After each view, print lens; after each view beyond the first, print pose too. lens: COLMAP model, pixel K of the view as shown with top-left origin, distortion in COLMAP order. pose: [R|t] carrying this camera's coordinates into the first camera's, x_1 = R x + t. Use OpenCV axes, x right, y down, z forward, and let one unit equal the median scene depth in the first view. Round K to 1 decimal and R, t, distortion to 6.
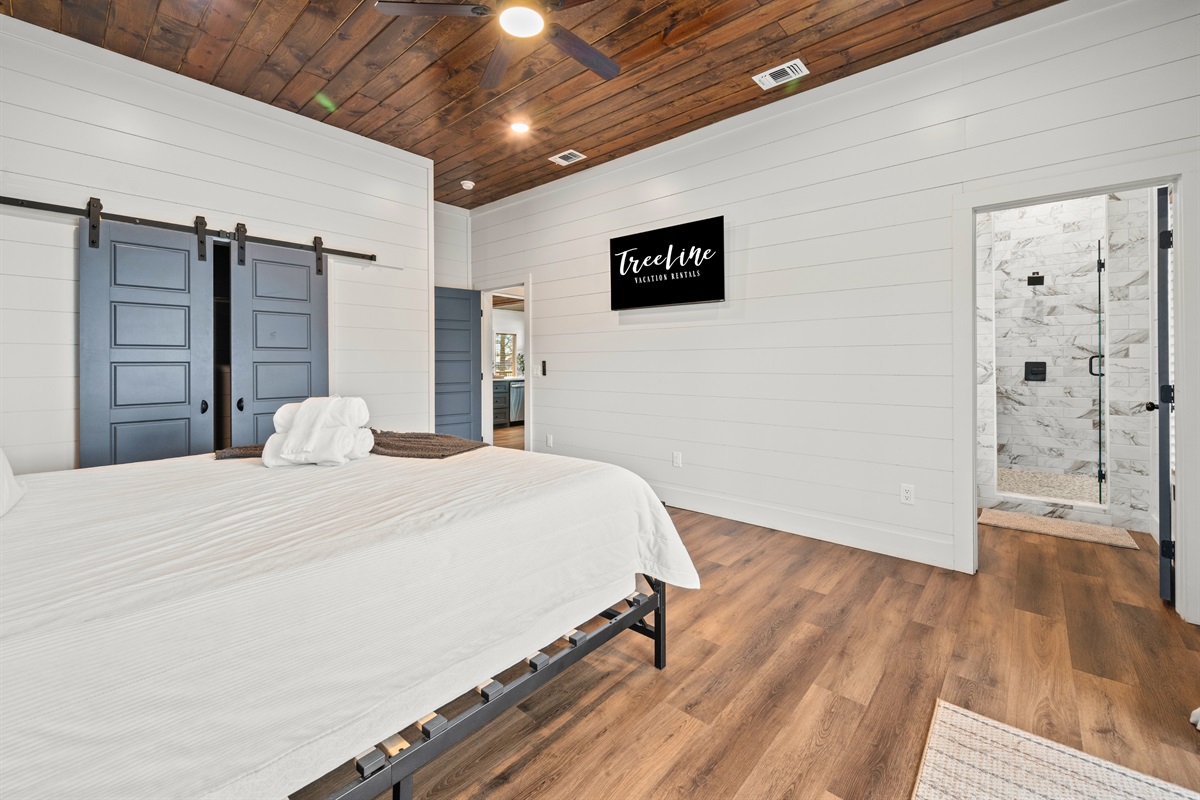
lens RADIAL K [[490.0, 0, 601.3], [0, 490.0, 358.9], [0, 0, 1]] dist [-0.002876, -0.000899]
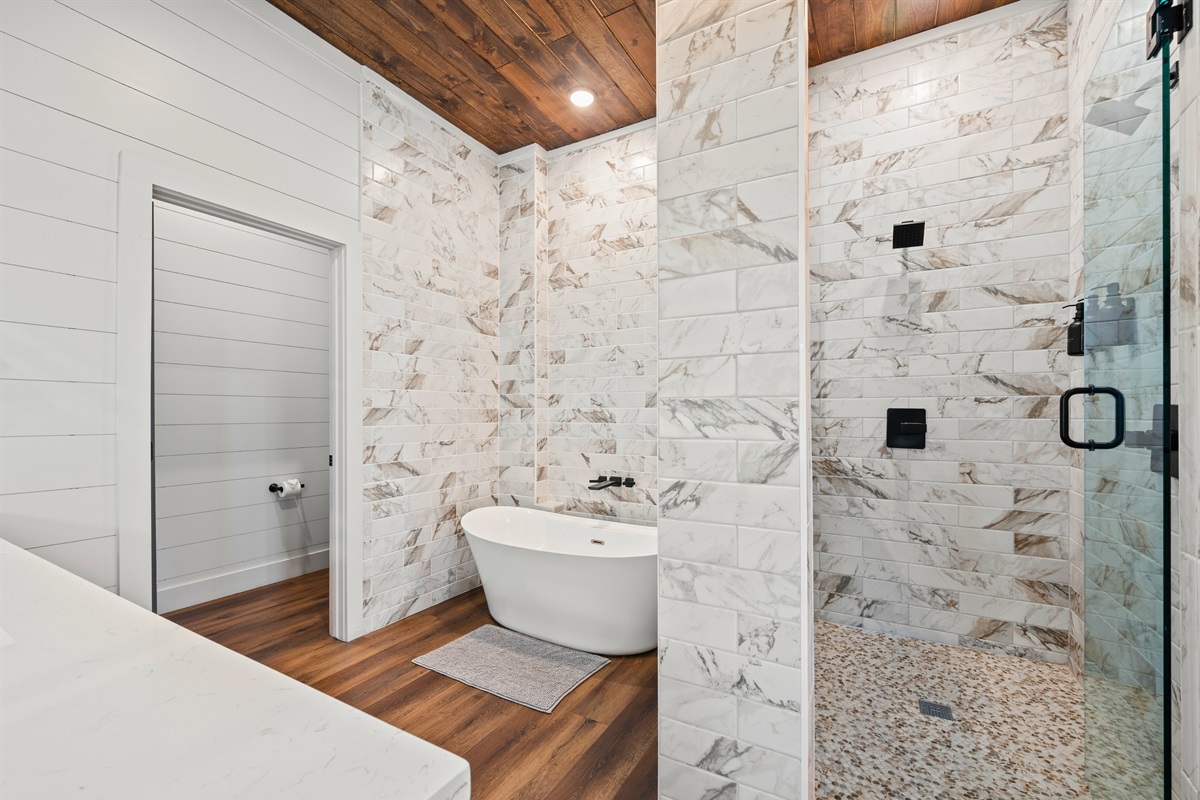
lens RADIAL K [[490.0, 0, 601.5], [0, 490.0, 408.8], [0, 0, 1]] dist [-0.002876, -0.000899]
pose [[0.980032, 0.002454, 0.198824, 0.504186], [-0.002909, 0.999994, 0.001994, 0.006380], [-0.198818, -0.002533, 0.980033, 0.594049]]
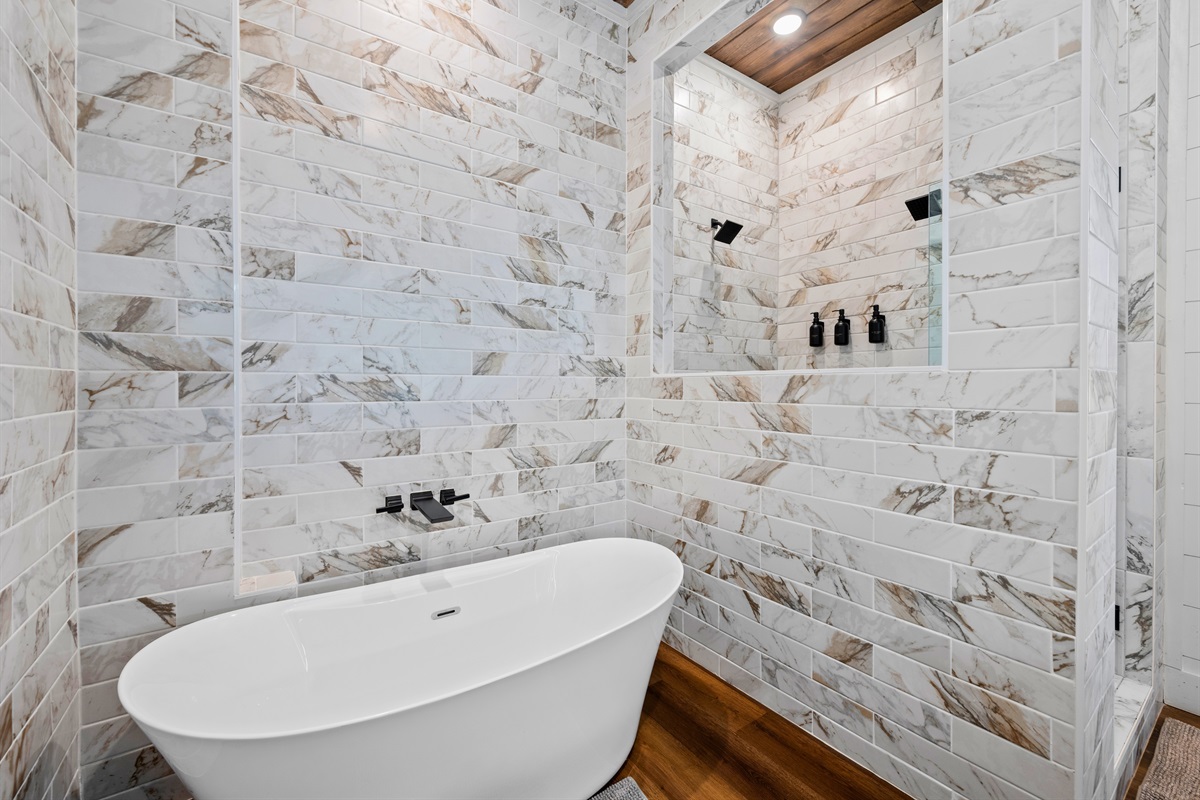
lens RADIAL K [[490.0, 0, 603.0], [0, 490.0, 388.7], [0, 0, 1]] dist [-0.002876, -0.000899]
pose [[0.234219, -0.006051, 0.972165, 0.316154], [-0.009327, 0.999921, 0.008470, 0.012519], [-0.972139, -0.011051, 0.234144, 1.001254]]
